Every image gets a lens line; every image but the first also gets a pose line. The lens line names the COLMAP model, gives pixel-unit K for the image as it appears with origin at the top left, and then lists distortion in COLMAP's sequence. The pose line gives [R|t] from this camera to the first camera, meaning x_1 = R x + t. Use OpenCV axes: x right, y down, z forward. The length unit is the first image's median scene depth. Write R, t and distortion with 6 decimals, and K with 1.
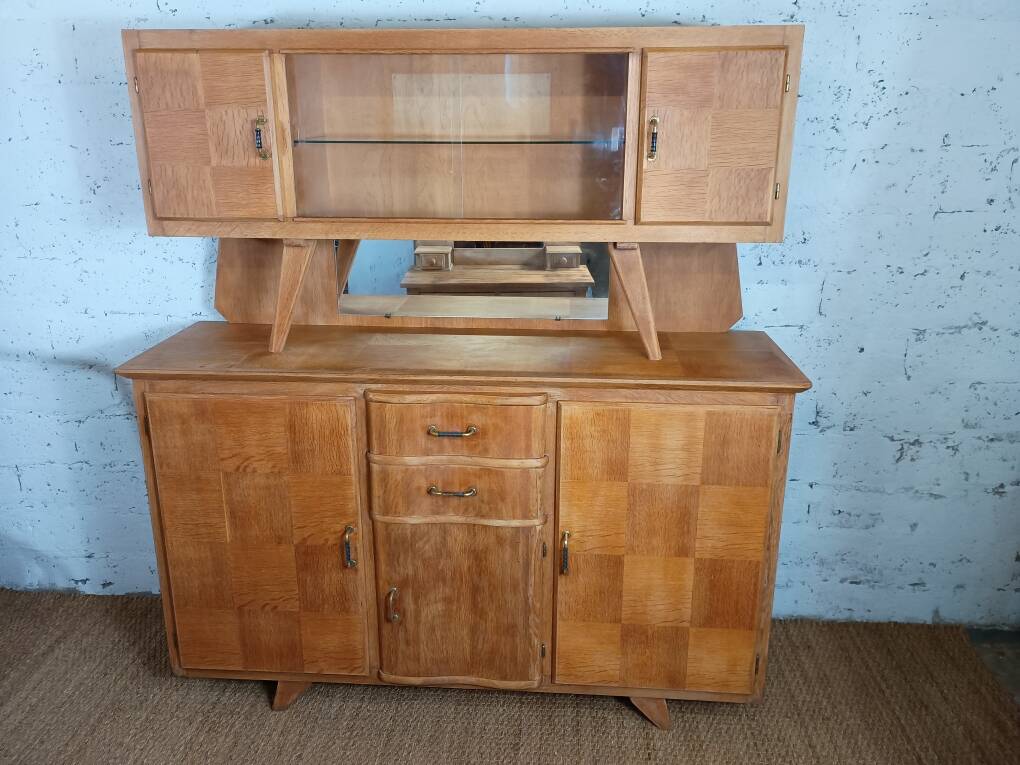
lens RADIAL K [[839.7, 0, 510.3], [0, 839.7, 380.8], [0, 0, 1]] dist [0.050567, -0.064262]
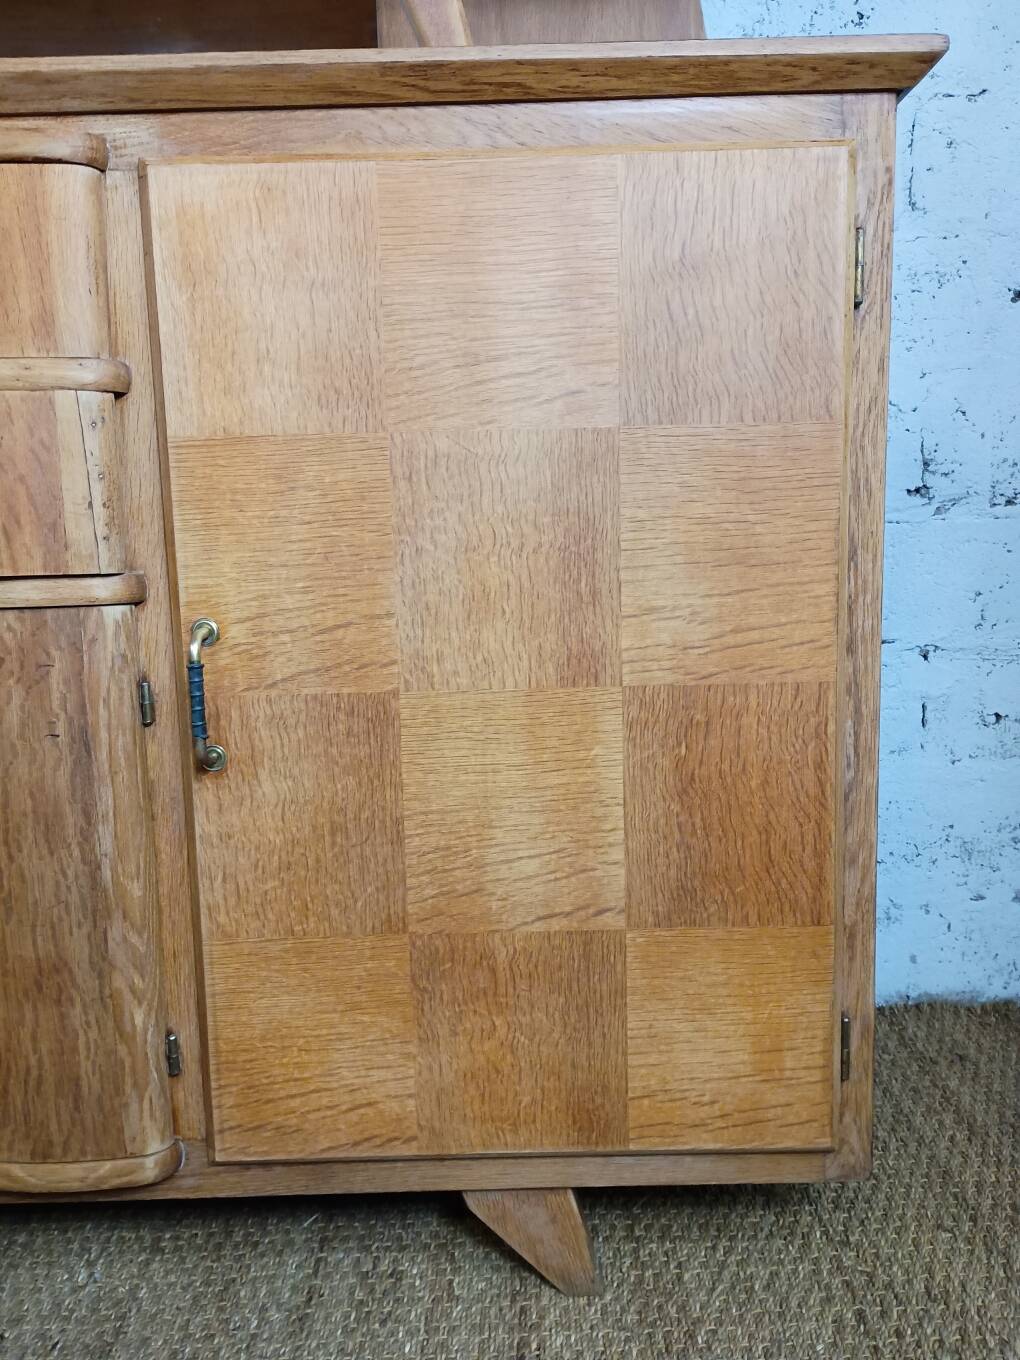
lens RADIAL K [[1151.1, 0, 518.4], [0, 1151.1, 693.4], [0, 0, 1]] dist [0.035773, -0.032696]
pose [[0.996724, -0.040363, 0.070086, 0.148348], [0.050455, 0.987580, -0.148793, 0.270596], [-0.063210, 0.151842, 0.986382, 0.574246]]
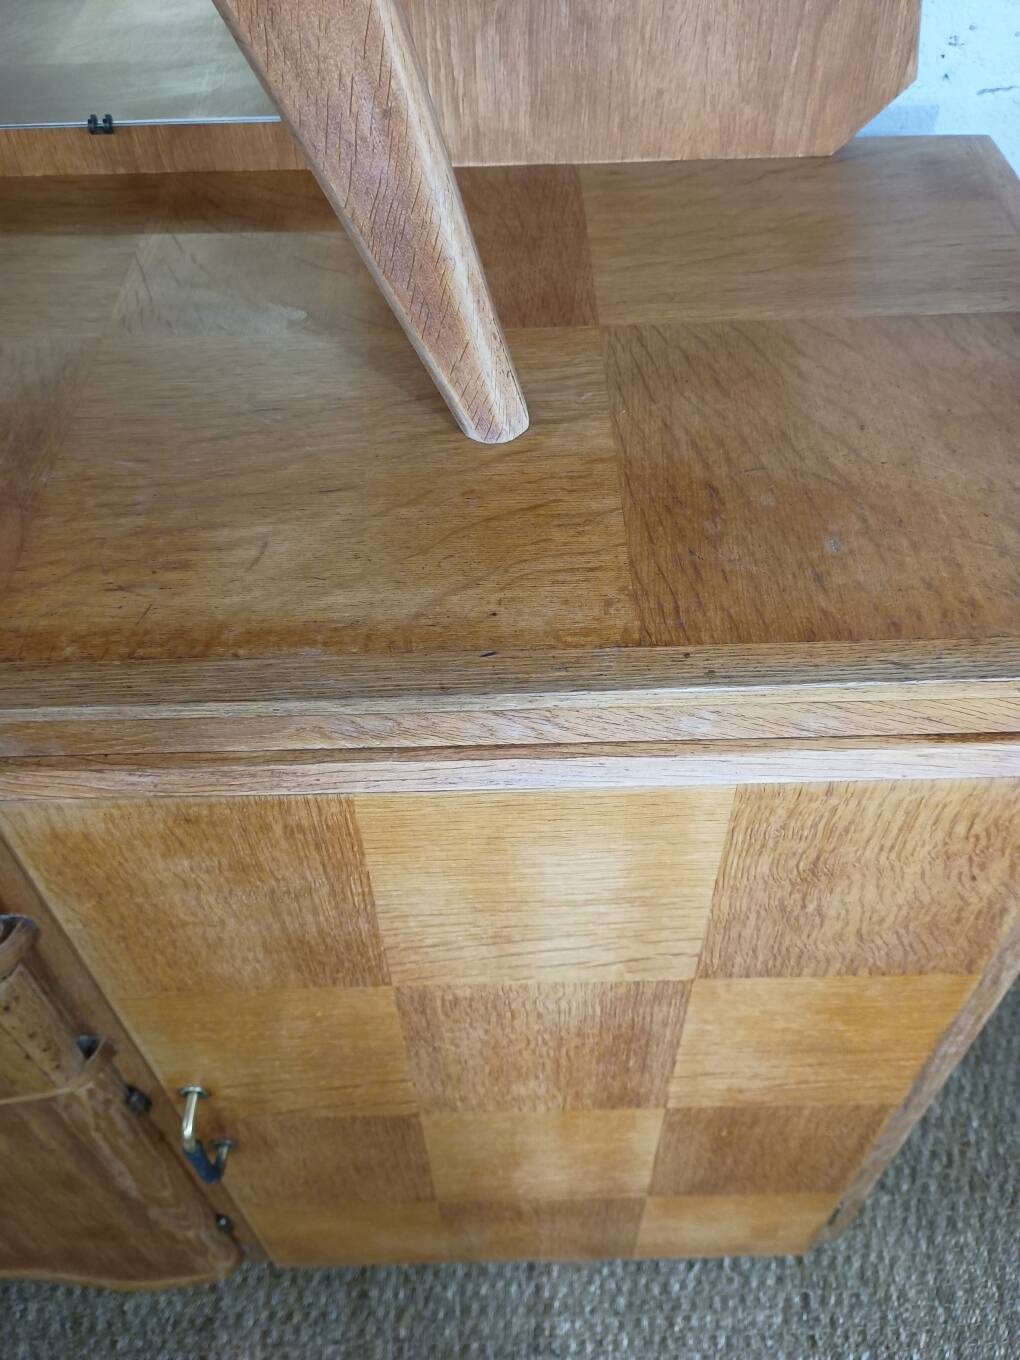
lens RADIAL K [[1119.6, 0, 517.3], [0, 1119.6, 650.6], [0, 0, 1]] dist [0.050567, -0.064262]
pose [[0.996315, -0.073724, 0.043832, 0.161741], [0.041136, 0.859160, 0.510052, -0.115623], [-0.075261, -0.506369, 0.859026, 0.746621]]
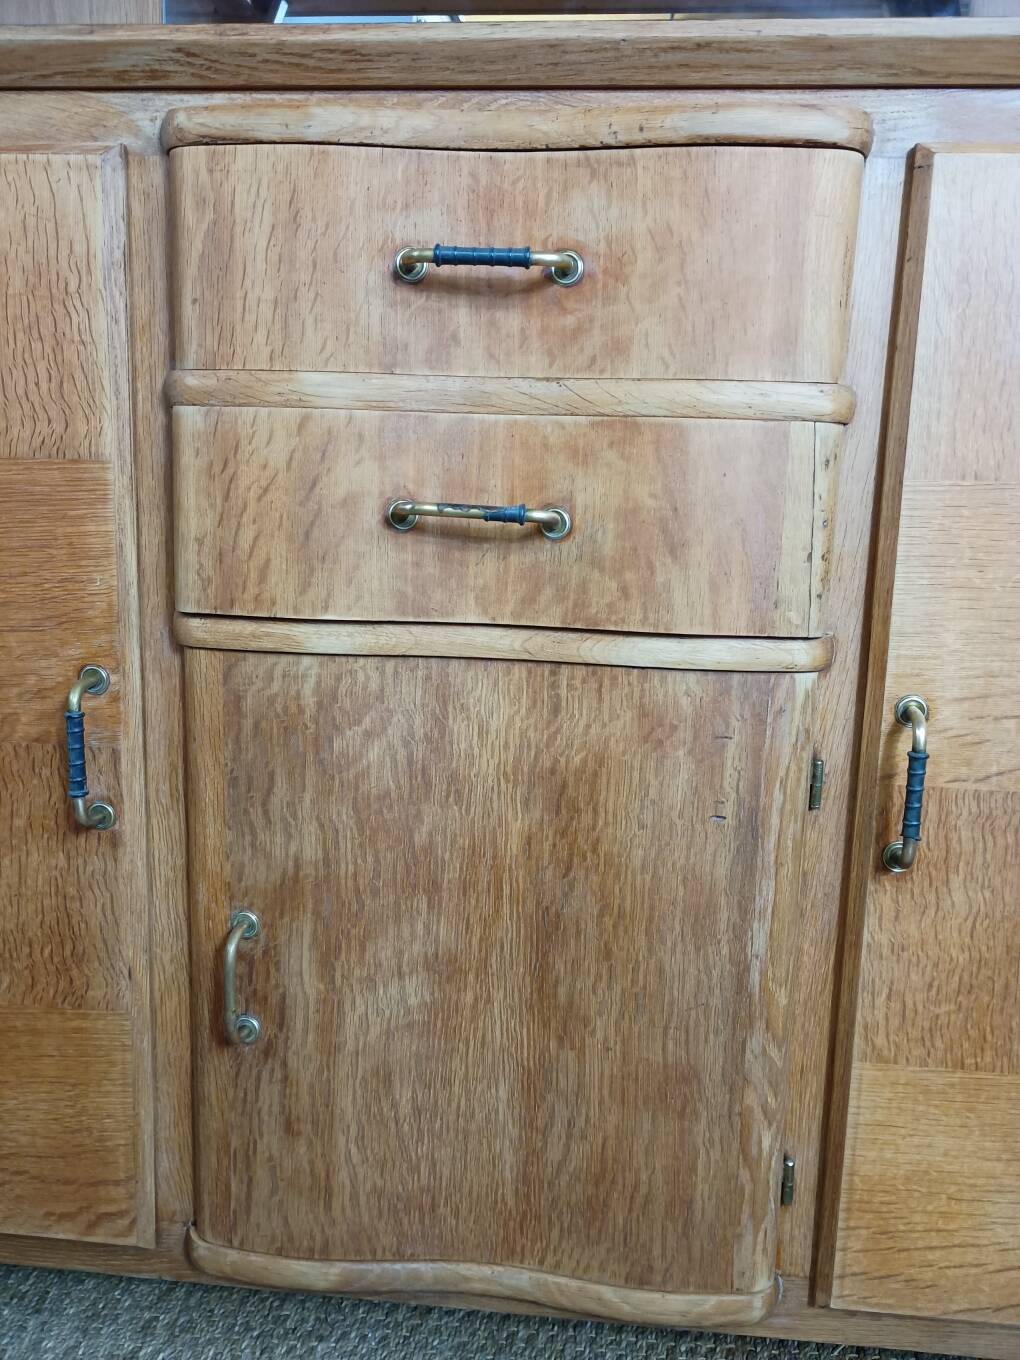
lens RADIAL K [[1119.6, 0, 501.0], [0, 1119.6, 672.3], [0, 0, 1]] dist [0.050567, -0.064262]
pose [[0.999336, 0.030399, -0.020078, -0.052709], [-0.032652, 0.991799, -0.123563, 0.215667], [0.016157, 0.124137, 0.992134, 0.645869]]
